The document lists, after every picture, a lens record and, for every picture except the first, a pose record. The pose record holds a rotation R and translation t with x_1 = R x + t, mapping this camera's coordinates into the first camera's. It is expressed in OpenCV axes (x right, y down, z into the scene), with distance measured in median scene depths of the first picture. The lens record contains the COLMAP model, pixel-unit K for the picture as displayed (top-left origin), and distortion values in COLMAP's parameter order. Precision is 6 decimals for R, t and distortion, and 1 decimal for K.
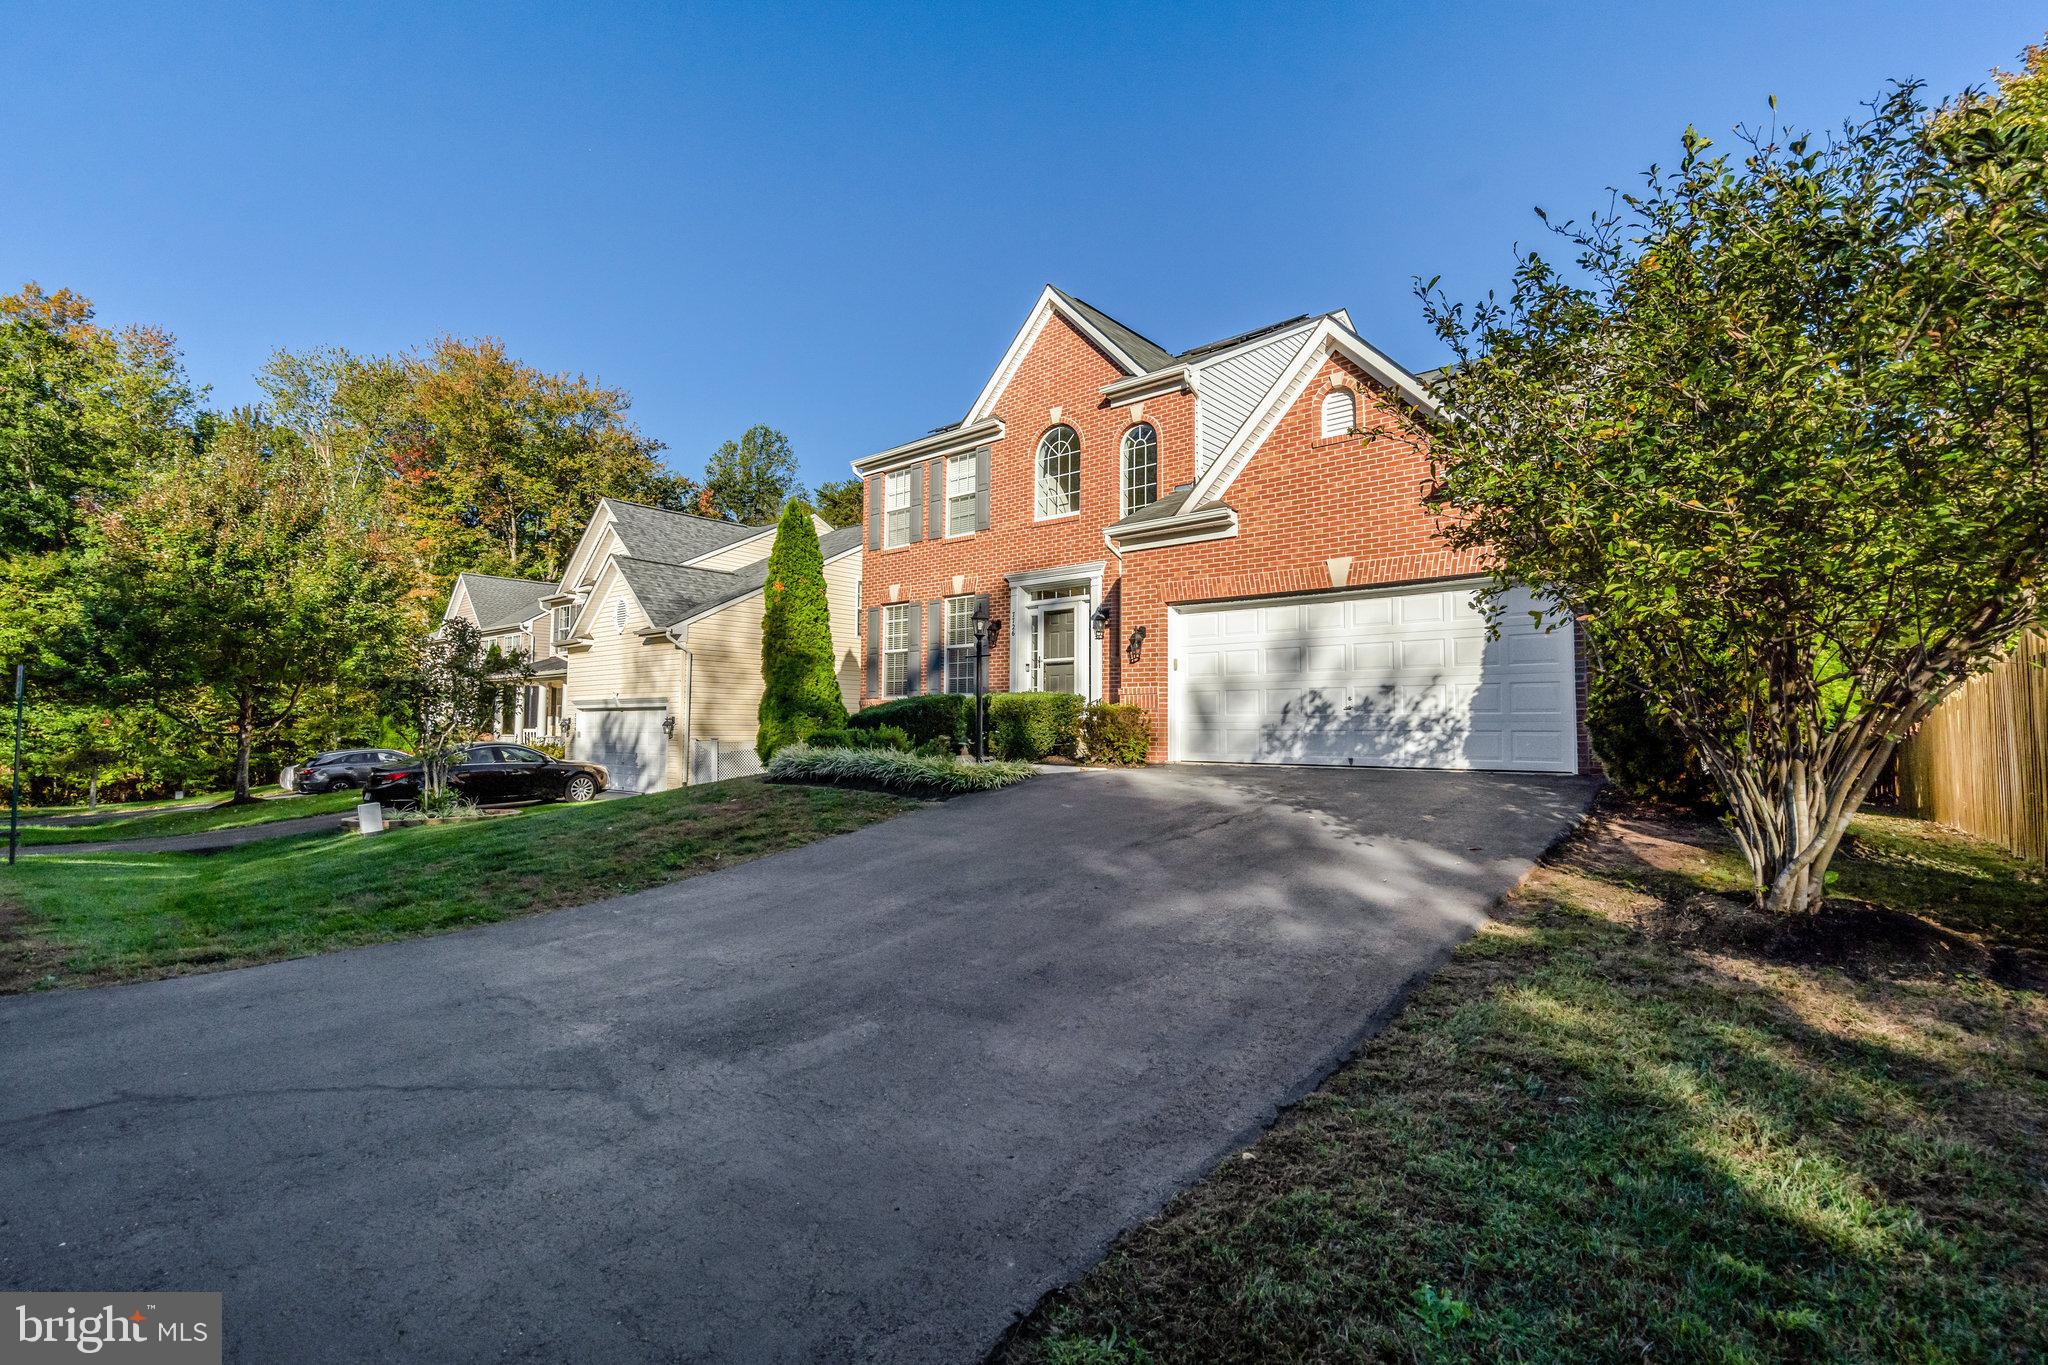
lens RADIAL K [[944.7, 0, 1021.7], [0, 944.7, 679.5], [0, 0, 1]] dist [-0.004864, -0.000052]
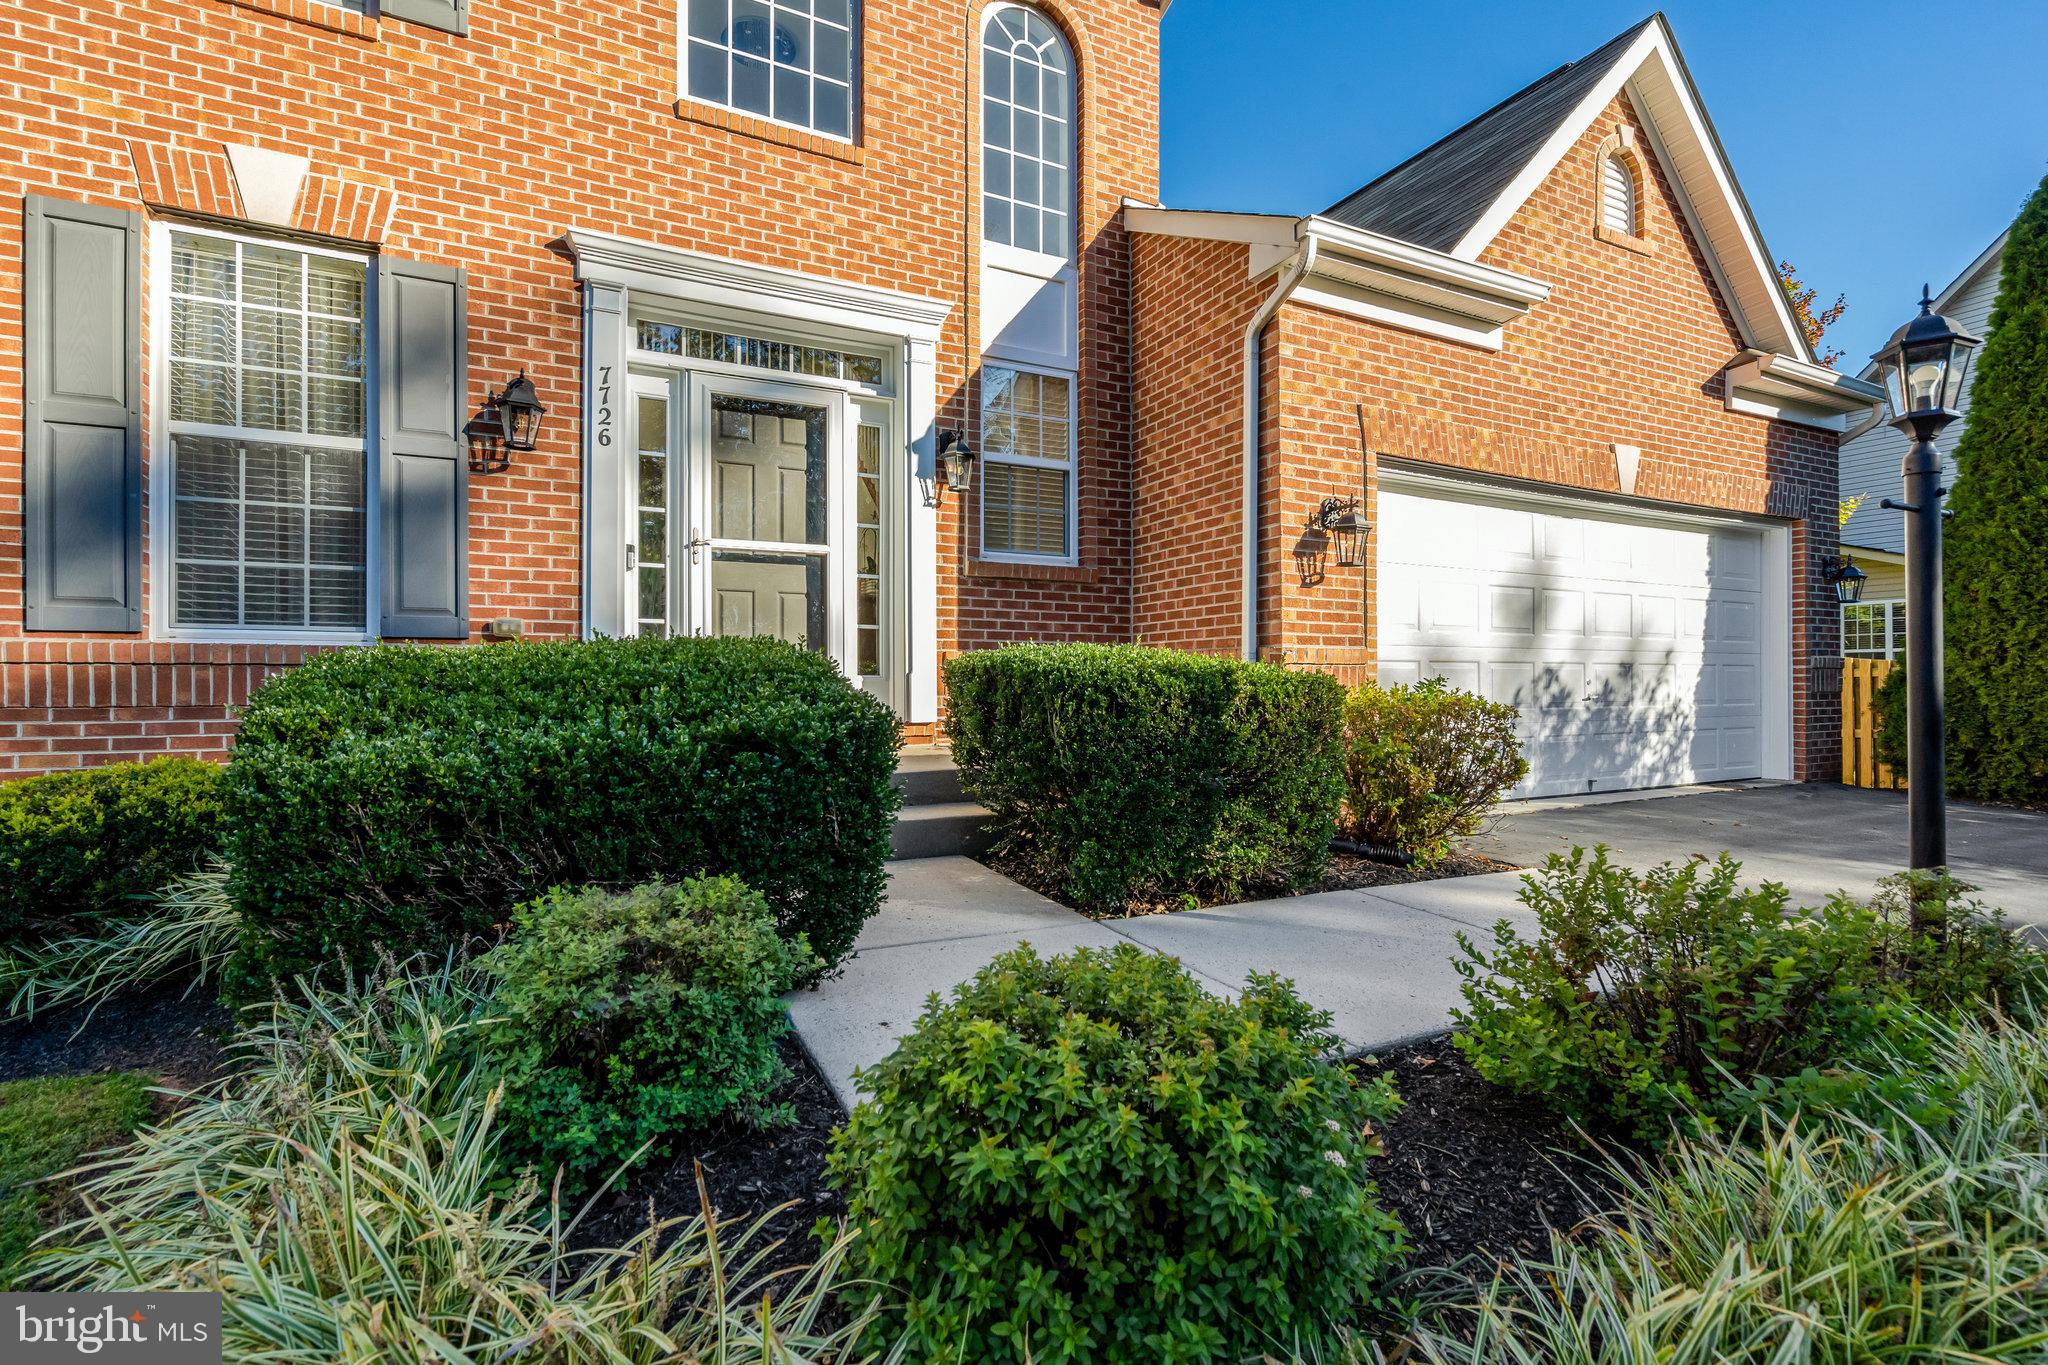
lens RADIAL K [[944.7, 0, 1023.2], [0, 944.7, 681.2], [0, 0, 1]] dist [-0.004864, -0.000052]
pose [[0.363012, -0.004863, 0.931772, -0.353019], [-0.046389, 0.998652, 0.023285, 0.022220], [-0.930629, -0.051676, 0.362297, 1.131676]]
